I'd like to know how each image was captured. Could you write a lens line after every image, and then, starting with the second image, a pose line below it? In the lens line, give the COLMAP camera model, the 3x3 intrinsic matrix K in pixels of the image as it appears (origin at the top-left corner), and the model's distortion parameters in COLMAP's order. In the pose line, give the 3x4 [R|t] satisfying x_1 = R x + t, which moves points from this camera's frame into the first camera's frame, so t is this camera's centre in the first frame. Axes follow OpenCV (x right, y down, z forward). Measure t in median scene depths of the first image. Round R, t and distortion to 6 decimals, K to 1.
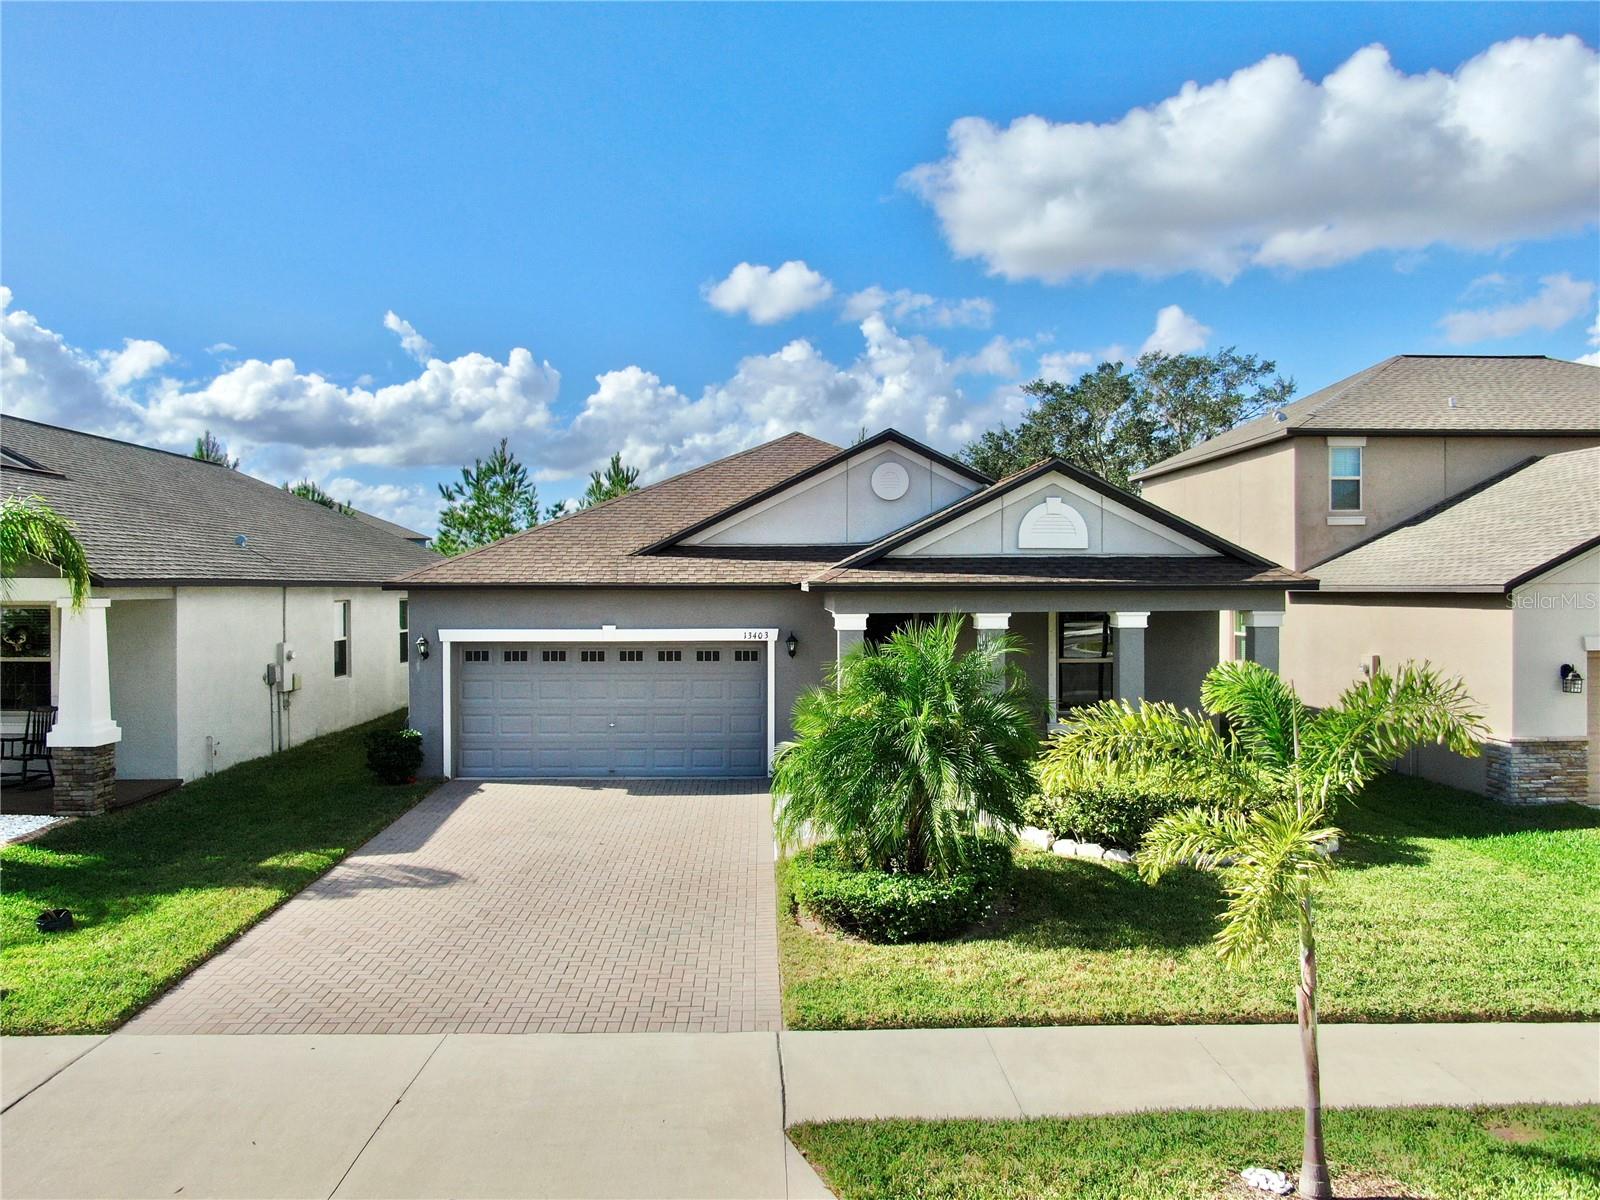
lens RADIAL K [[1161.2, 0, 800.0], [0, 1161.2, 600.0], [0, 0, 1]] dist [-0.014699, 0.005143]
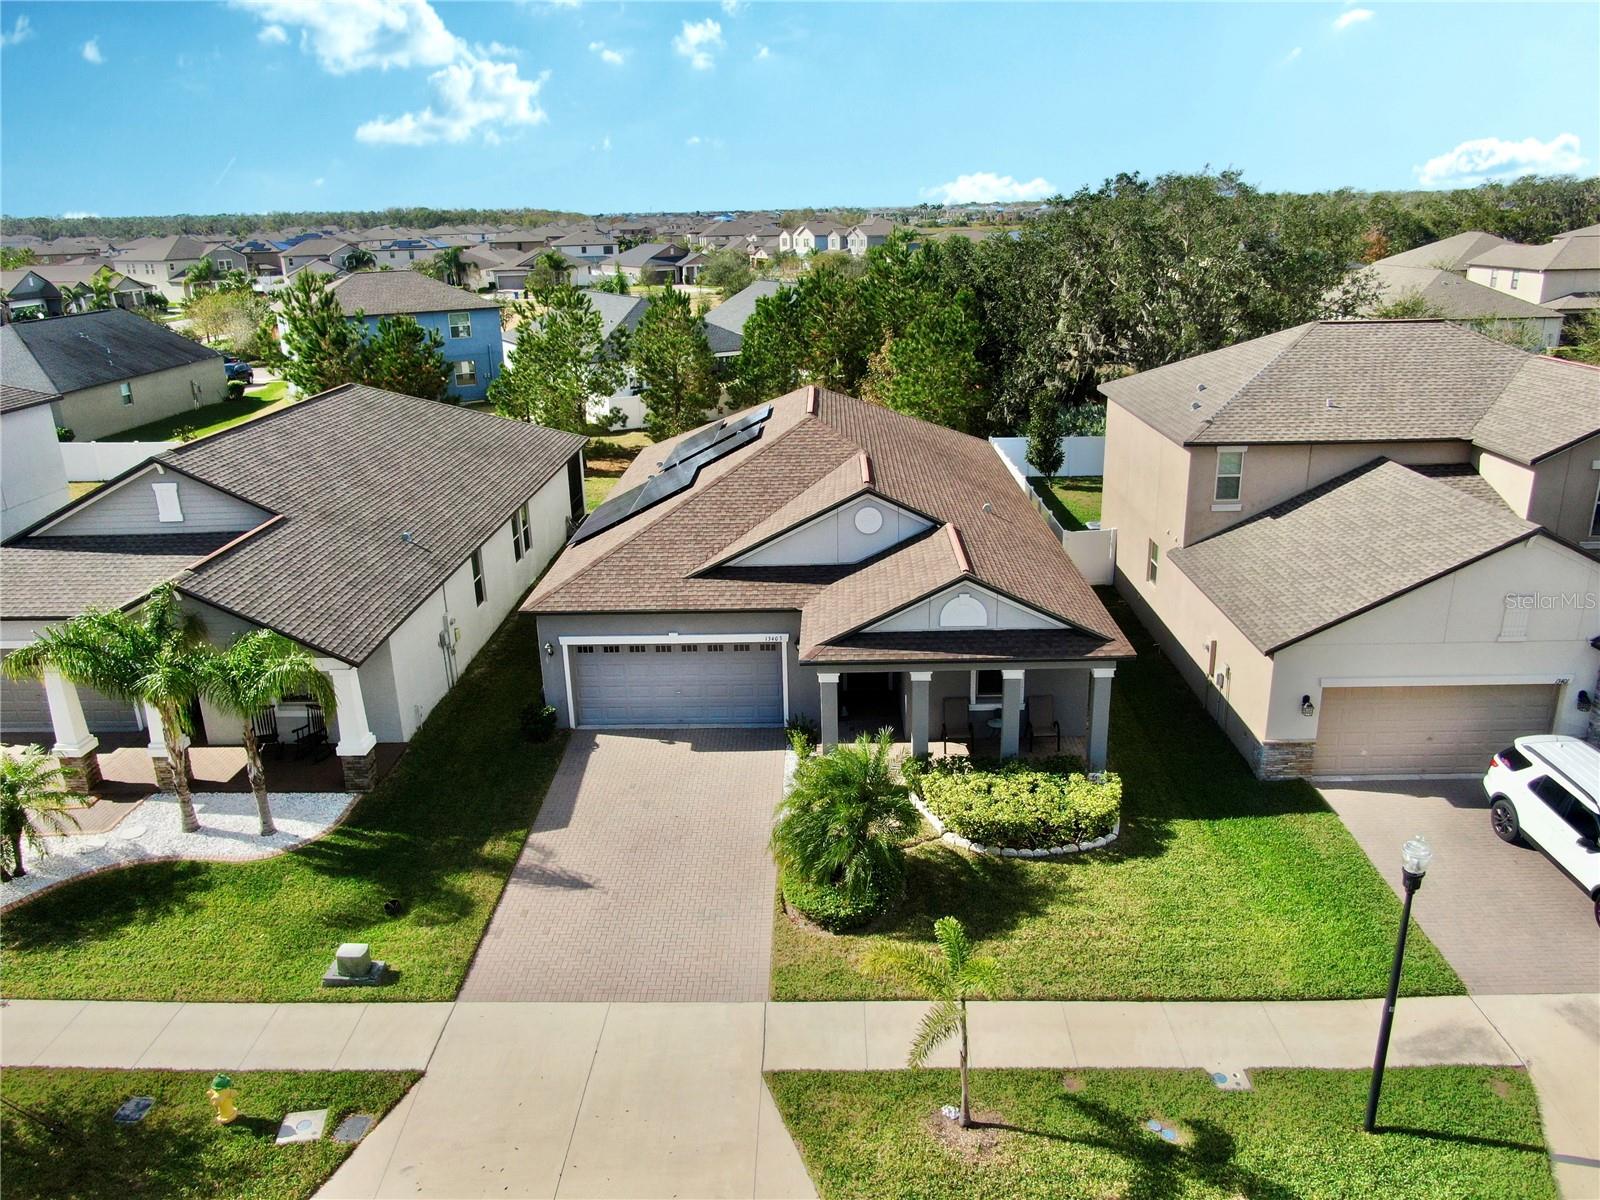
lens RADIAL K [[1161.2, 0, 800.0], [0, 1161.2, 600.0], [0, 0, 1]] dist [-0.014699, 0.005143]
pose [[0.998260, -0.002683, -0.058913, 0.095747], [0.020964, 0.949861, 0.311969, -0.553672], [0.055122, -0.312661, 0.948264, -0.432008]]
